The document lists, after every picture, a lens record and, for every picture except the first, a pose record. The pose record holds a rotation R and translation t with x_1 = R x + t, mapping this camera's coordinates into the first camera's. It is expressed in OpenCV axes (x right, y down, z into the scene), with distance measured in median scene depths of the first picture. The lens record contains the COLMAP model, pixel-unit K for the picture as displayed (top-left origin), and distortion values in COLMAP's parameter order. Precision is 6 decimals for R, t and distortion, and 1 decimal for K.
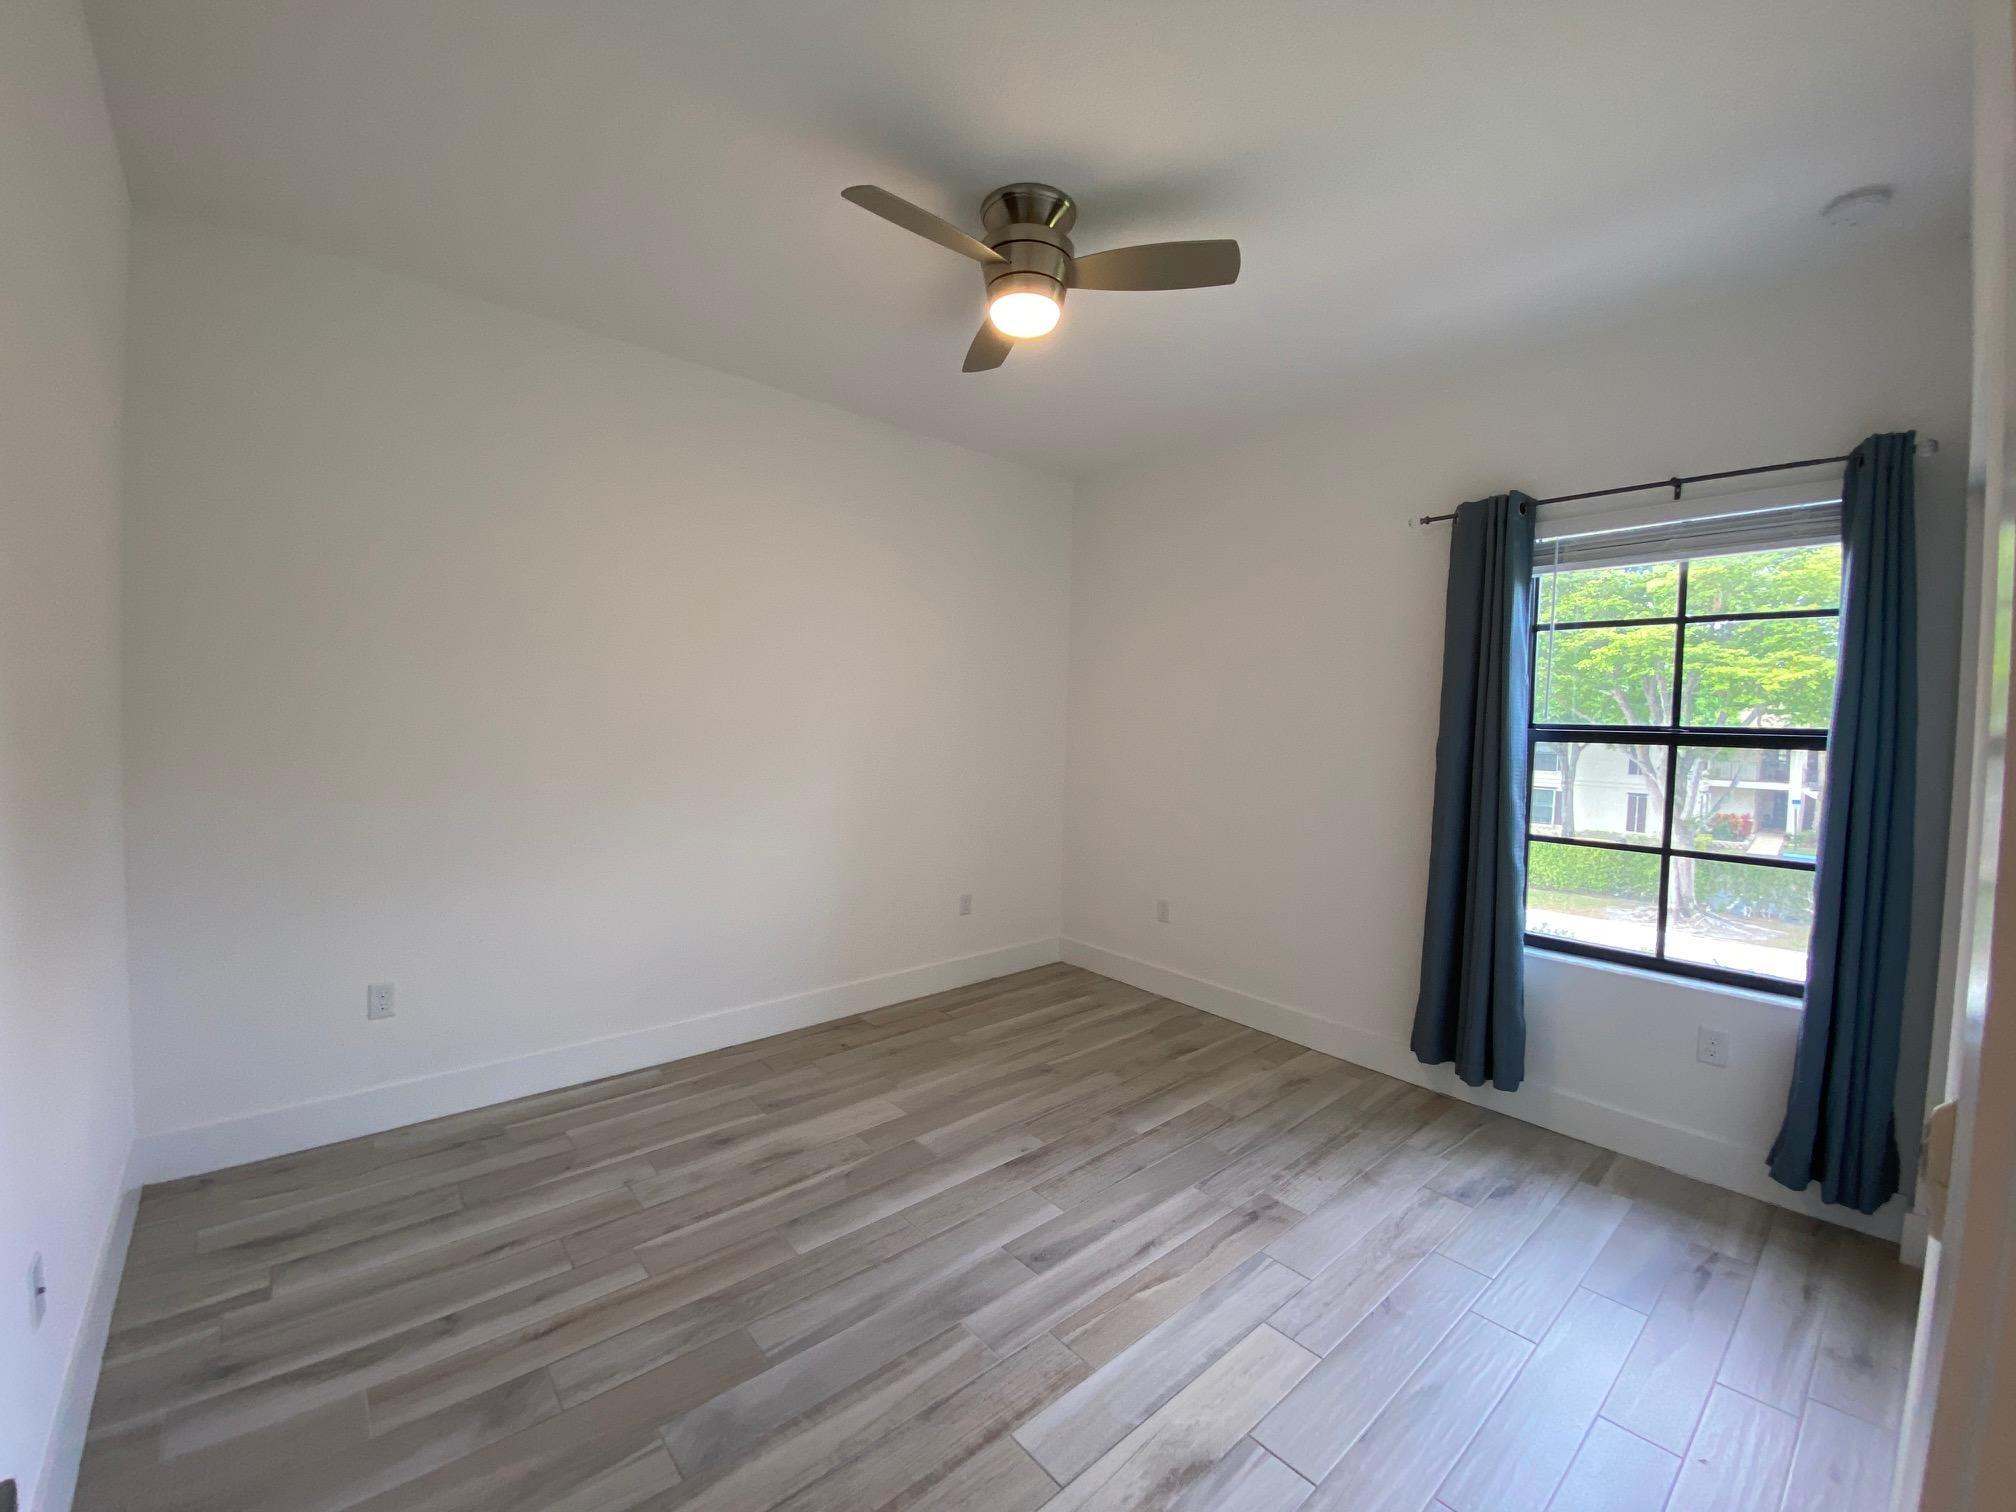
lens RADIAL K [[818.3, 0, 996.1], [0, 818.3, 758.5], [0, 0, 1]] dist [0.000753, -0.007028]
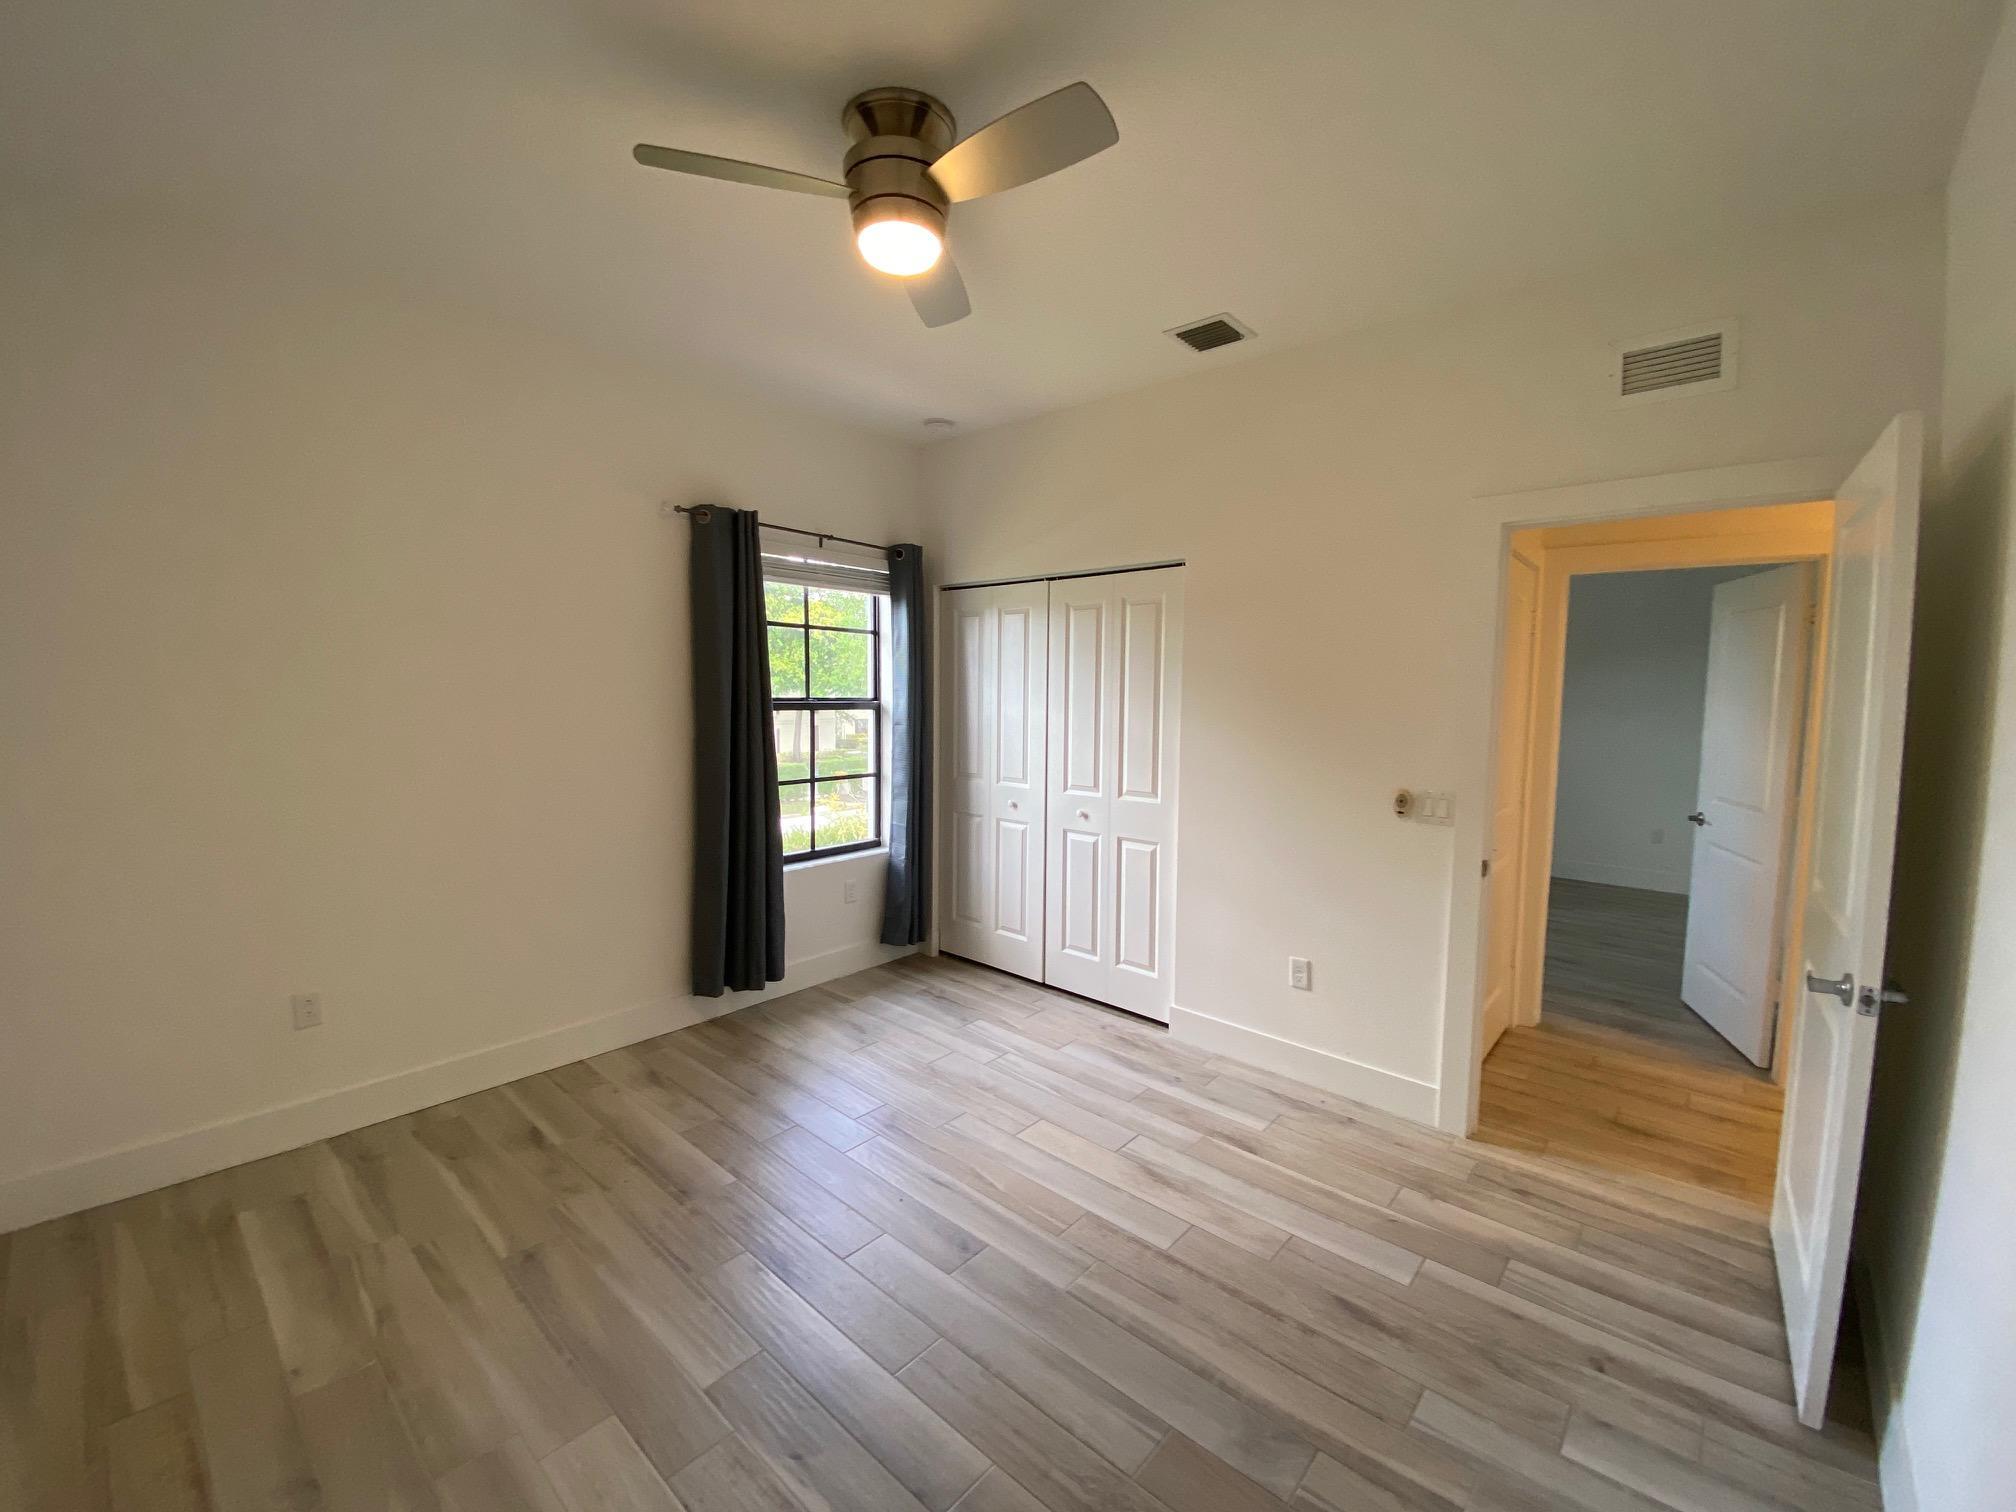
lens RADIAL K [[818.3, 0, 1008.2], [0, 818.3, 746.3], [0, 0, 1]] dist [0.000753, -0.007028]
pose [[-0.124839, -0.104189, 0.986691, -0.728904], [0.041227, 0.993067, 0.110079, -0.101811], [-0.991320, 0.054420, -0.119678, 0.831167]]
